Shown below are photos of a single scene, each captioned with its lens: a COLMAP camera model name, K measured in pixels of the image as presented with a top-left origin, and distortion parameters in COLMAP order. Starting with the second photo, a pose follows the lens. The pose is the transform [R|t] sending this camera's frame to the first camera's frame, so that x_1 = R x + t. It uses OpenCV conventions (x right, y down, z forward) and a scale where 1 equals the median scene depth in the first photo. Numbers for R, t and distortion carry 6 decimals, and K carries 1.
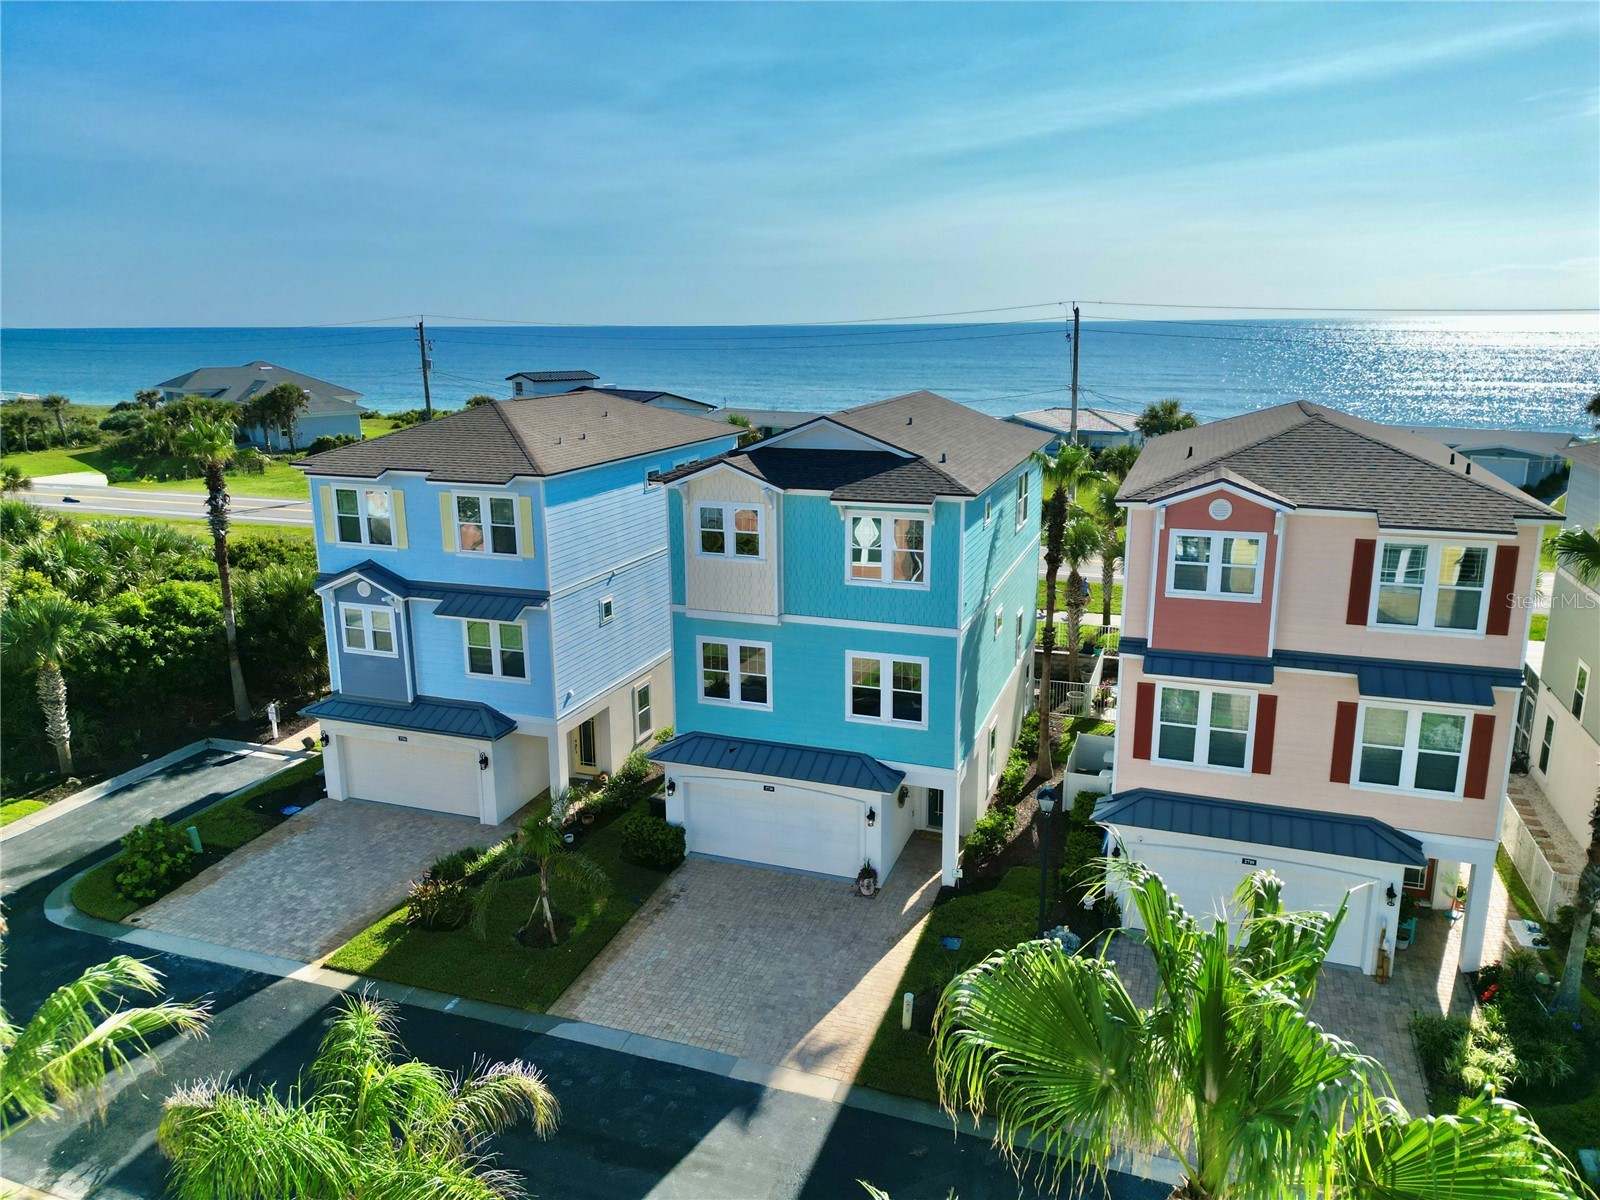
lens RADIAL K [[1127.8, 0, 800.0], [0, 1127.8, 600.0], [0, 0, 1]] dist [0.038224, -0.005036]
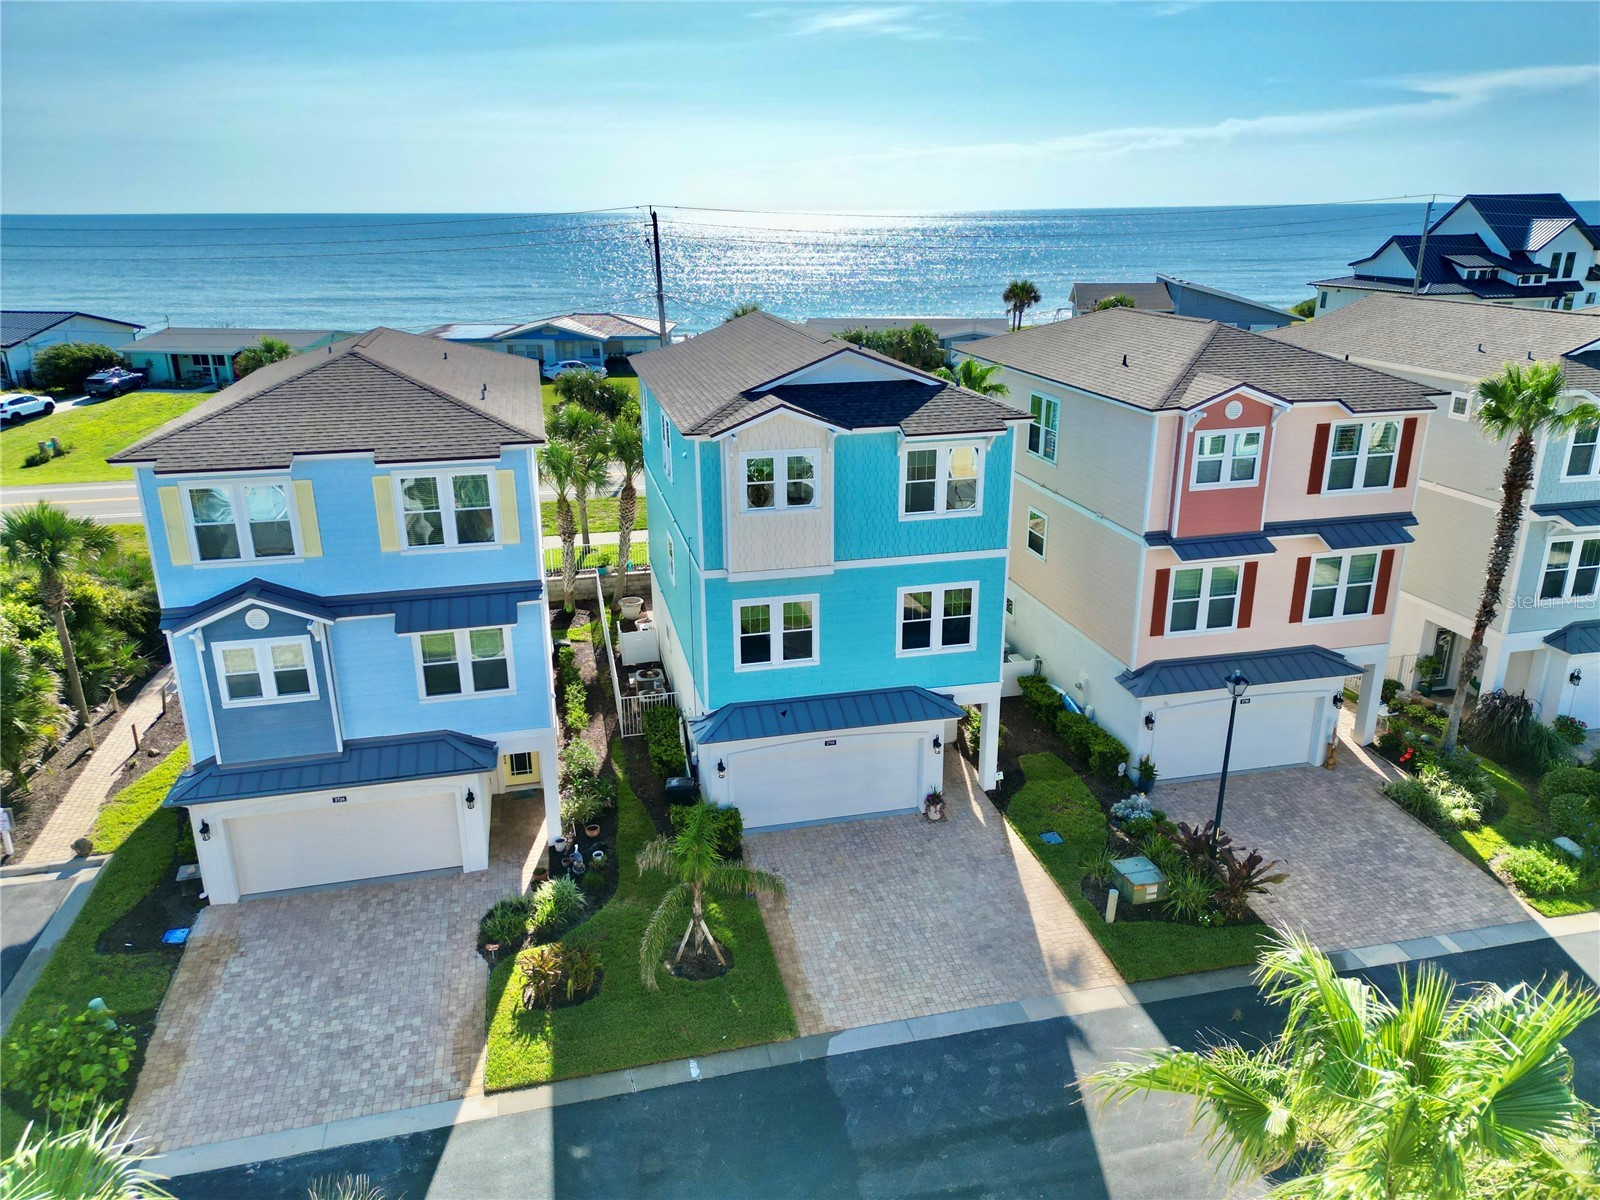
lens RADIAL K [[1127.8, 0, 800.0], [0, 1127.8, 600.0], [0, 0, 1]] dist [0.038224, -0.005036]
pose [[0.838447, -0.177274, 0.515345, -0.535135], [0.131329, 0.983472, 0.124638, -0.077754], [-0.528922, -0.036822, 0.847871, 0.209217]]
